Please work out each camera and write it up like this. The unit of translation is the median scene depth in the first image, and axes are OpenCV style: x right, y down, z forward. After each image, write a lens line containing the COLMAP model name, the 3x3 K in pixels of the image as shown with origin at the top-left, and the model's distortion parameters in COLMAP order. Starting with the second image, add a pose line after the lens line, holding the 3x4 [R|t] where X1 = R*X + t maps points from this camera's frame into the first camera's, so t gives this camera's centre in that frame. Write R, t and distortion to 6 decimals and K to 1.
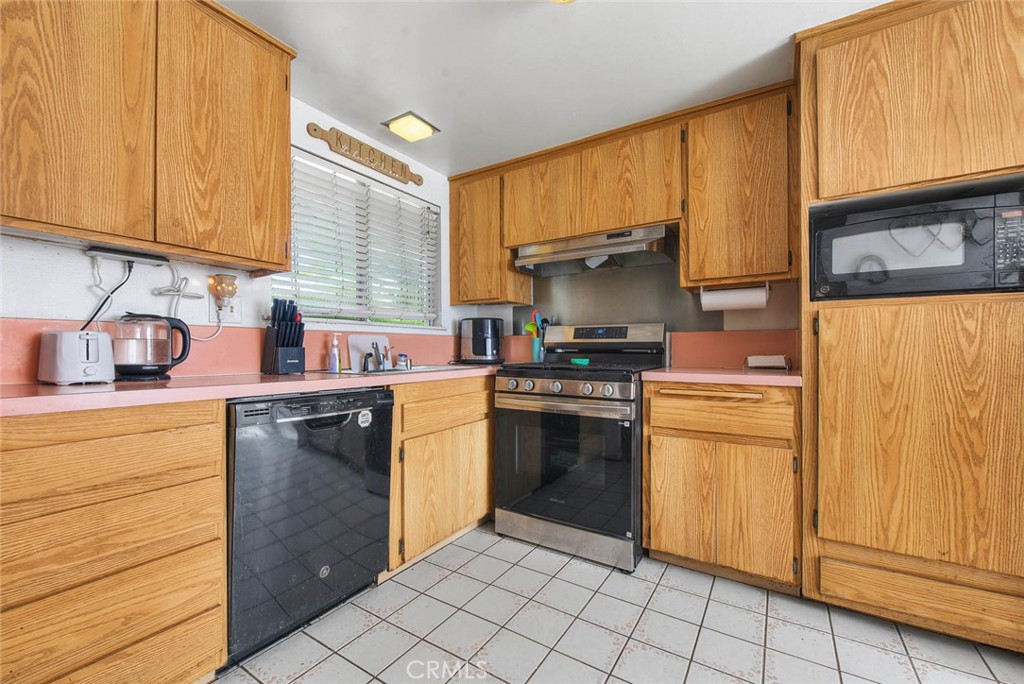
lens RADIAL K [[417.7, 0, 516.7], [0, 417.7, 349.8], [0, 0, 1]] dist [-0.003952, -0.000752]
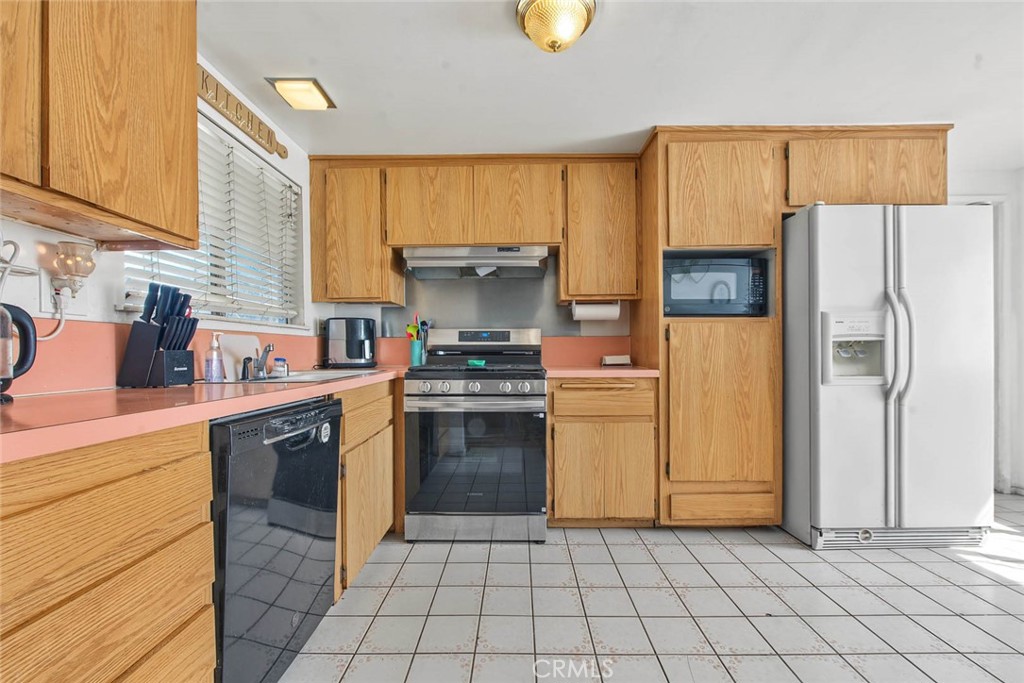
lens RADIAL K [[417.7, 0, 516.7], [0, 417.7, 353.3], [0, 0, 1]] dist [-0.003952, -0.000752]
pose [[0.848707, -0.006451, 0.528824, -0.407053], [0.004406, 0.999977, 0.005129, -0.001914], [-0.528845, -0.002023, 0.848716, 0.045729]]
